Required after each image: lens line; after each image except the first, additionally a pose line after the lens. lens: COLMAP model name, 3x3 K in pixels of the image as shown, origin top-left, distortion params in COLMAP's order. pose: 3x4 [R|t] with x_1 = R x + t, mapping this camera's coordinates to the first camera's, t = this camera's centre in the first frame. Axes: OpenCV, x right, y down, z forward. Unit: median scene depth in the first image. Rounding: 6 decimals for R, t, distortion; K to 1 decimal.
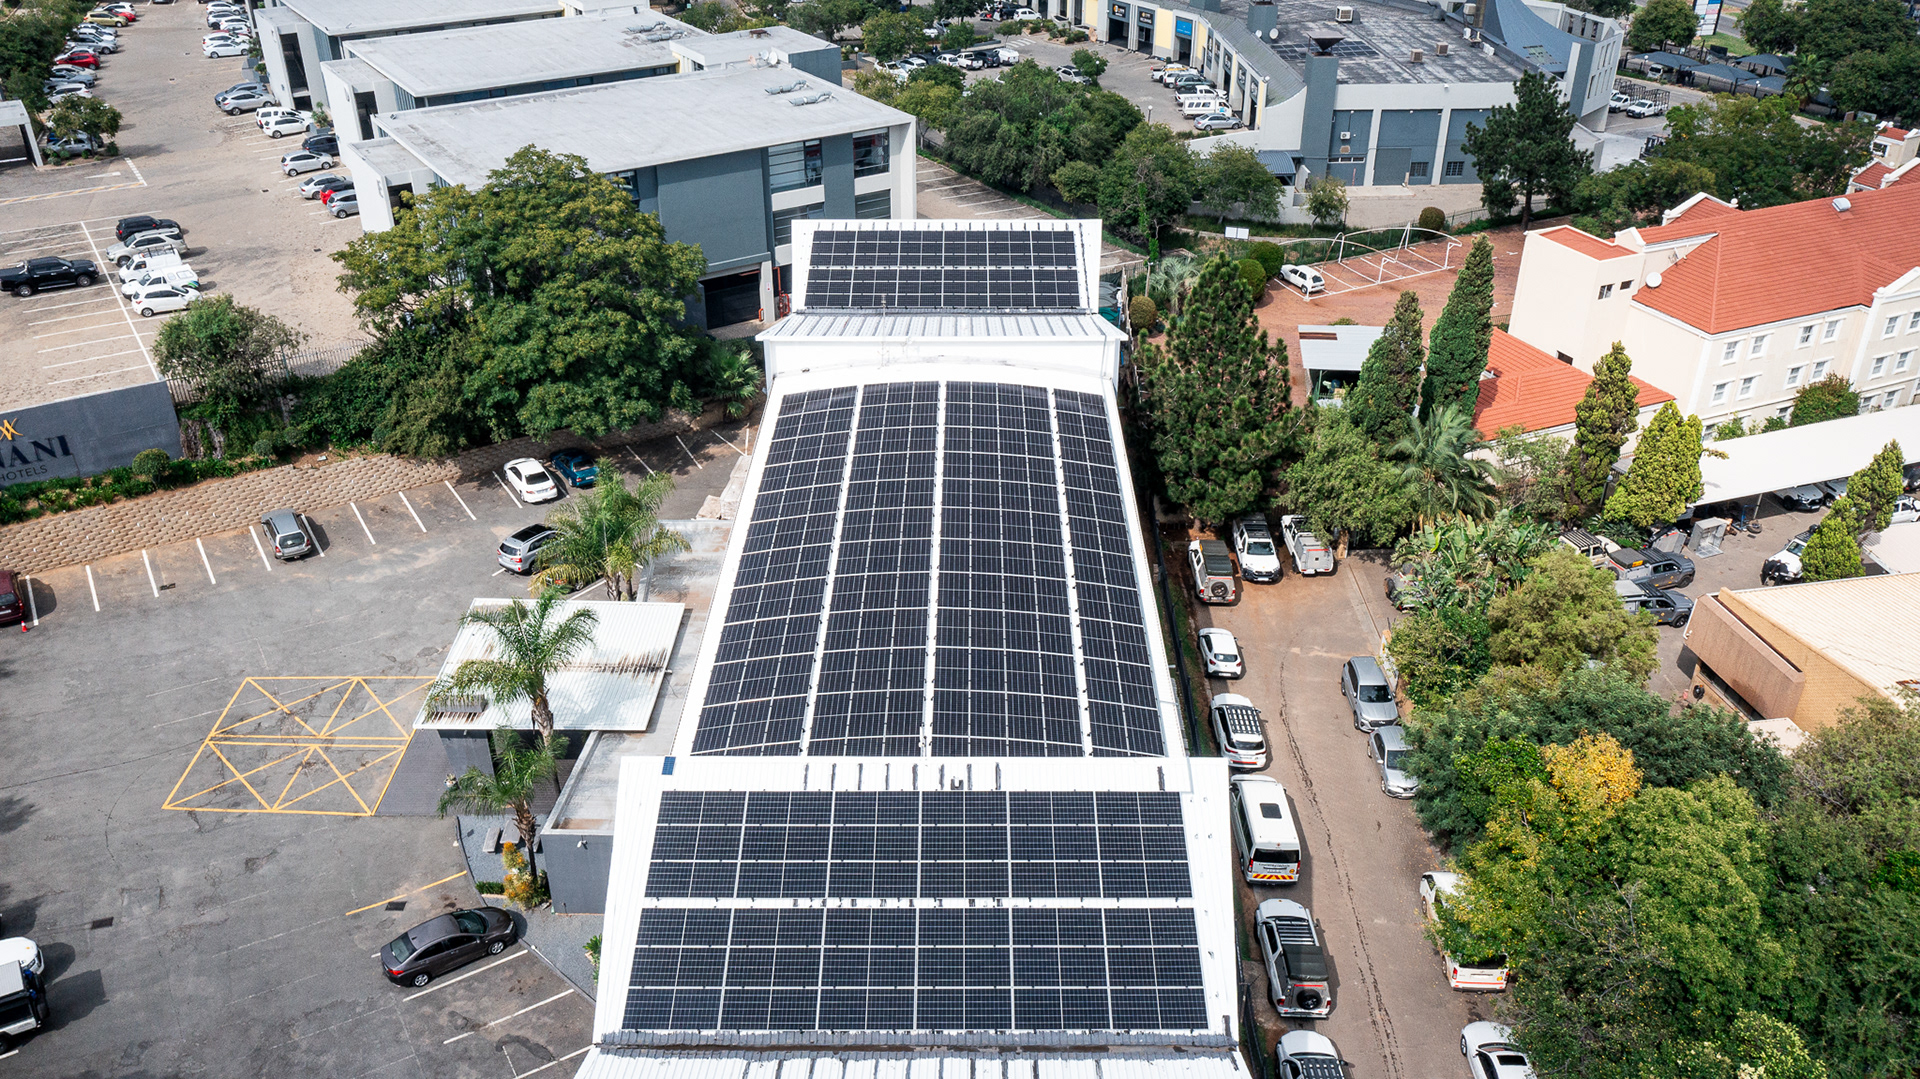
lens RADIAL K [[1524.1, 0, 960.0], [0, 1524.1, 539.5], [0, 0, 1]] dist [-0.005769, 0.002781]
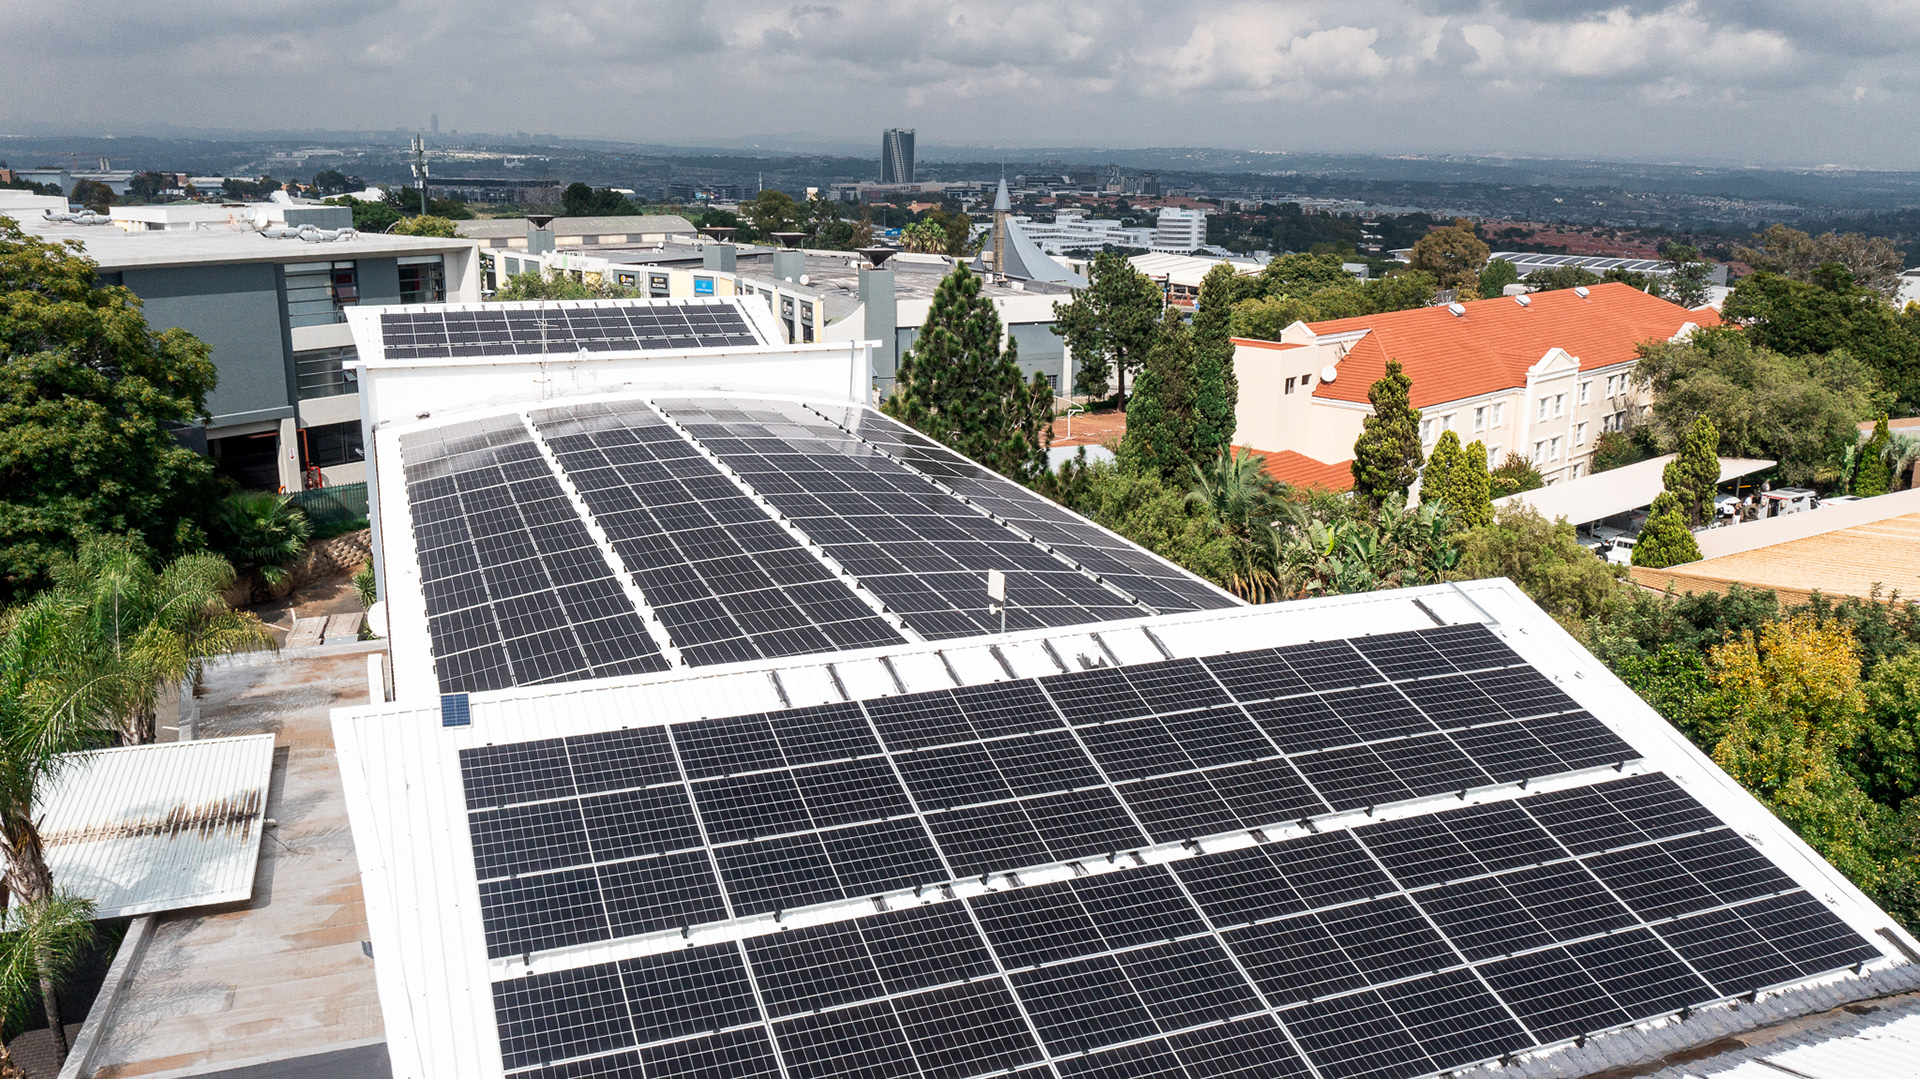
lens RADIAL K [[1524.1, 0, 960.0], [0, 1524.1, 539.5], [0, 0, 1]] dist [-0.005769, 0.002781]
pose [[0.930478, -0.084768, 0.356407, -0.116723], [0.176330, 0.956386, -0.232882, 0.127299], [-0.321122, 0.279537, 0.904843, 0.316684]]
